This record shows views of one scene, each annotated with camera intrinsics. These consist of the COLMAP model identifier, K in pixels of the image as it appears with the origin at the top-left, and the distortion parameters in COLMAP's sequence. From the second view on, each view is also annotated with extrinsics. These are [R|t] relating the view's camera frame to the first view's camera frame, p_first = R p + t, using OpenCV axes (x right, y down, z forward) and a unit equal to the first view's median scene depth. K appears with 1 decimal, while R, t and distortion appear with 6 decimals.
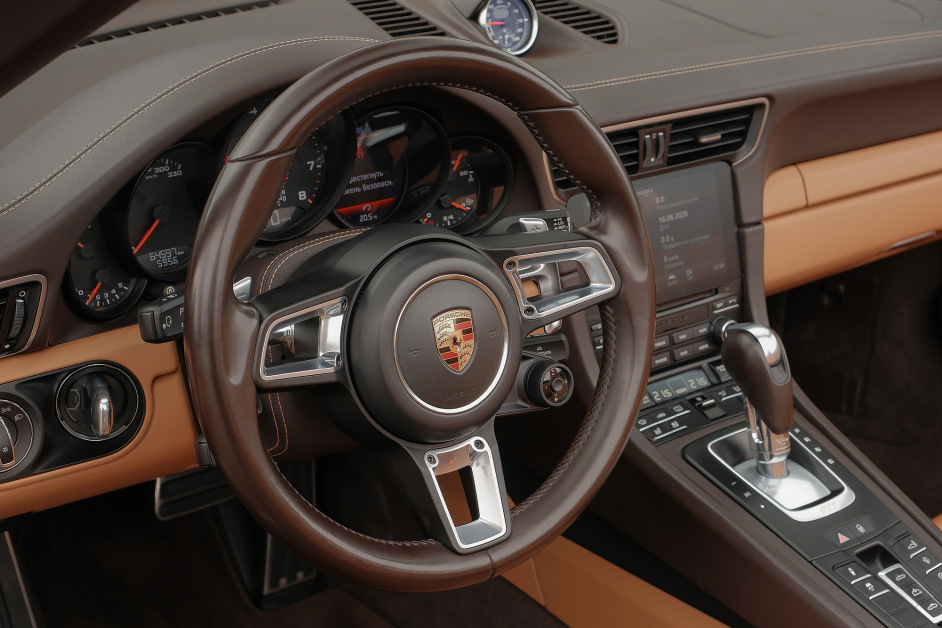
lens RADIAL K [[1490.5, 0, 474.9], [0, 1490.5, 333.5], [0, 0, 1]] dist [0.000638, -0.021404]
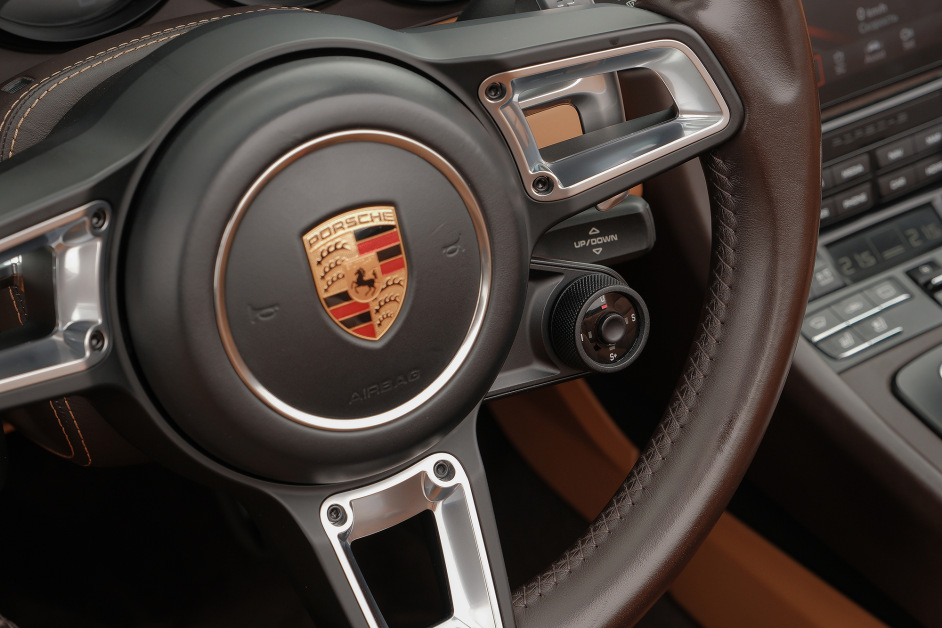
lens RADIAL K [[1691.2, 0, 471.0], [0, 1691.2, 314.0], [0, 0, 1]] dist [-0.021061, -0.049616]
pose [[0.991001, -0.025516, -0.131402, 0.071218], [0.047404, 0.984944, 0.166250, -0.055505], [0.125181, -0.170983, 0.977289, 0.399447]]
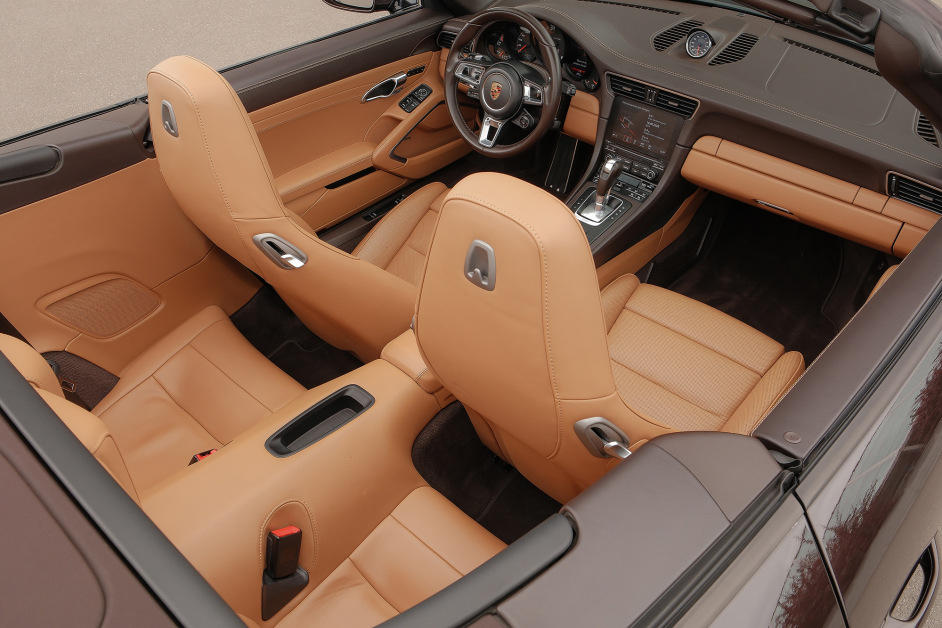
lens RADIAL K [[719.2, 0, 471.0], [0, 719.2, 314.0], [0, 0, 1]] dist [-0.005157, -0.001505]
pose [[0.203195, 0.614527, -0.762279, 1.418179], [-0.400237, 0.762638, 0.508128, -0.385515], [0.893600, 0.201843, 0.400921, 0.251073]]
